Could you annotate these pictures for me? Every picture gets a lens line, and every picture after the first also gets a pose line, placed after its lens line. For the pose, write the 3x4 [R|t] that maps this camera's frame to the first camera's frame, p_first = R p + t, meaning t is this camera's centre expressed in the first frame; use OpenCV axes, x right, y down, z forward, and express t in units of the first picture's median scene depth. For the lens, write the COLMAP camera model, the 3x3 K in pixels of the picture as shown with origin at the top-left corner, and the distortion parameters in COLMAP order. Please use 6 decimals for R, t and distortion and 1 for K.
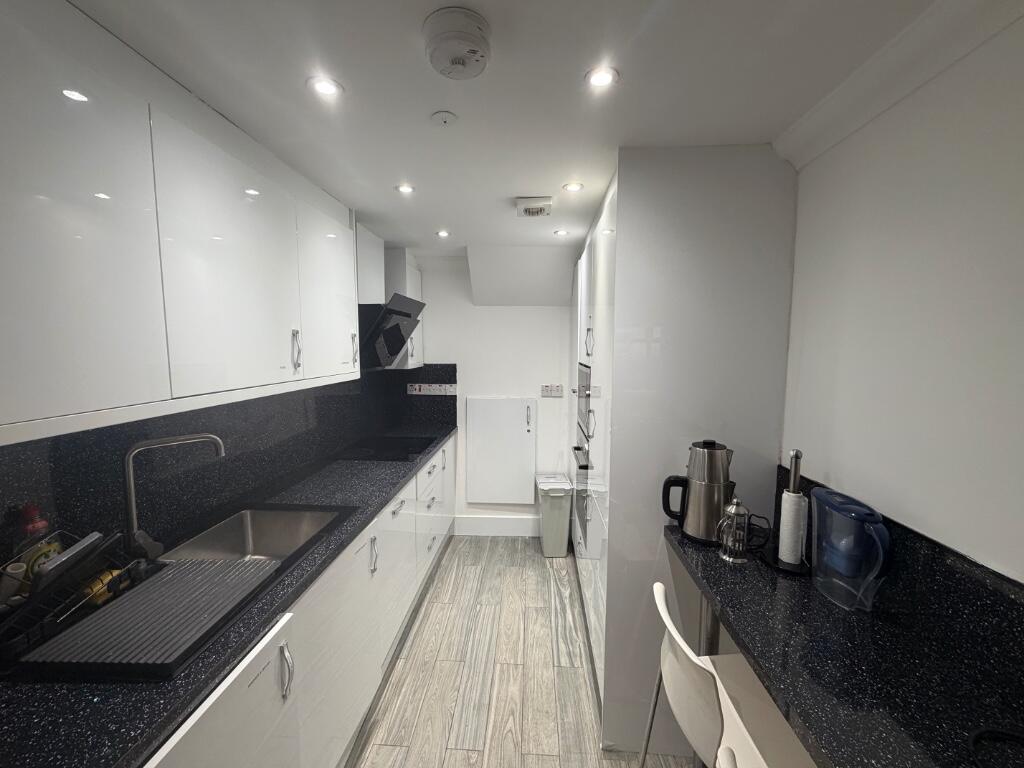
lens RADIAL K [[405.4, 0, 512.0], [0, 405.4, 384.0], [0, 0, 1]] dist [-0.002828, -0.000143]
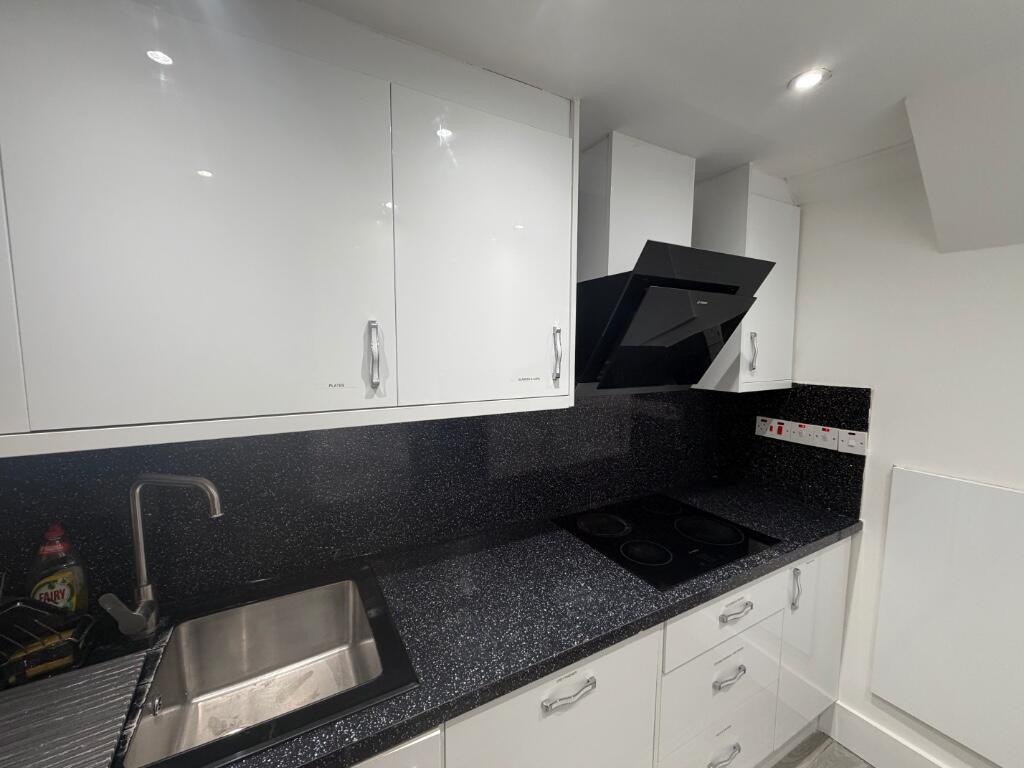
lens RADIAL K [[405.4, 0, 512.0], [0, 405.4, 384.0], [0, 0, 1]] dist [-0.002828, -0.000143]
pose [[0.536513, 0.075768, -0.840484, 0.032640], [-0.081017, 0.995985, 0.038069, -0.043195], [0.839994, 0.047669, 0.540497, 0.448606]]
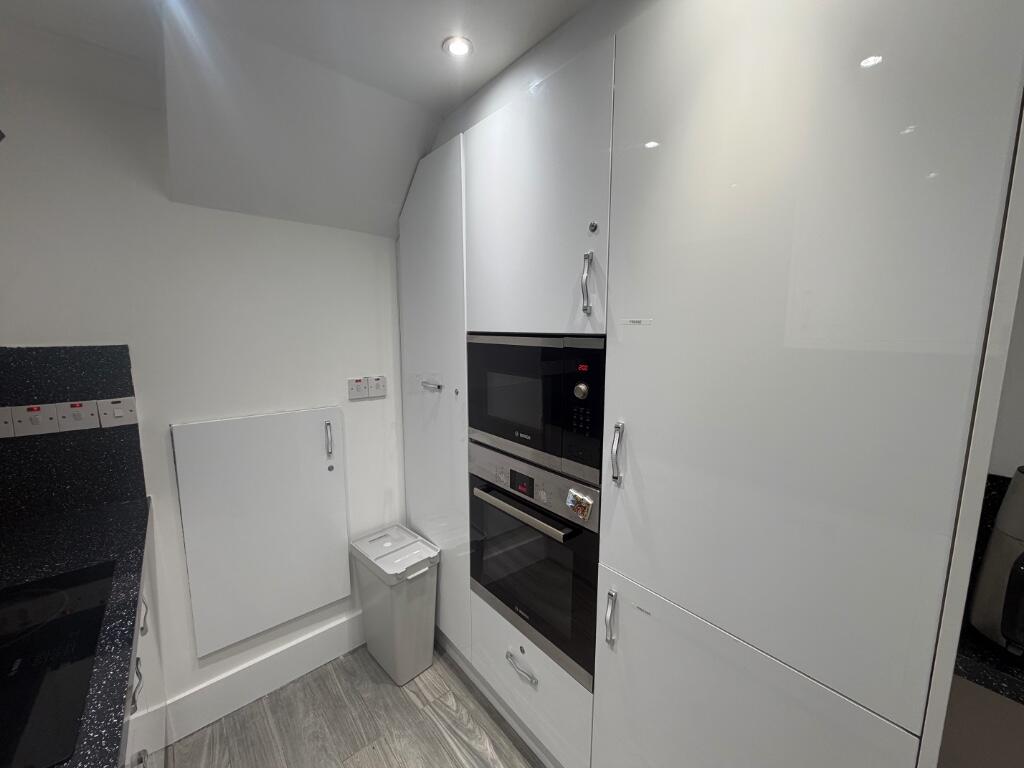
lens RADIAL K [[405.4, 0, 512.0], [0, 405.4, 384.0], [0, 0, 1]] dist [-0.002828, -0.000143]
pose [[0.728619, -0.097773, 0.677905, -0.147622], [0.063439, 0.995138, 0.075342, -0.019748], [-0.681975, -0.011890, 0.731279, 0.505235]]
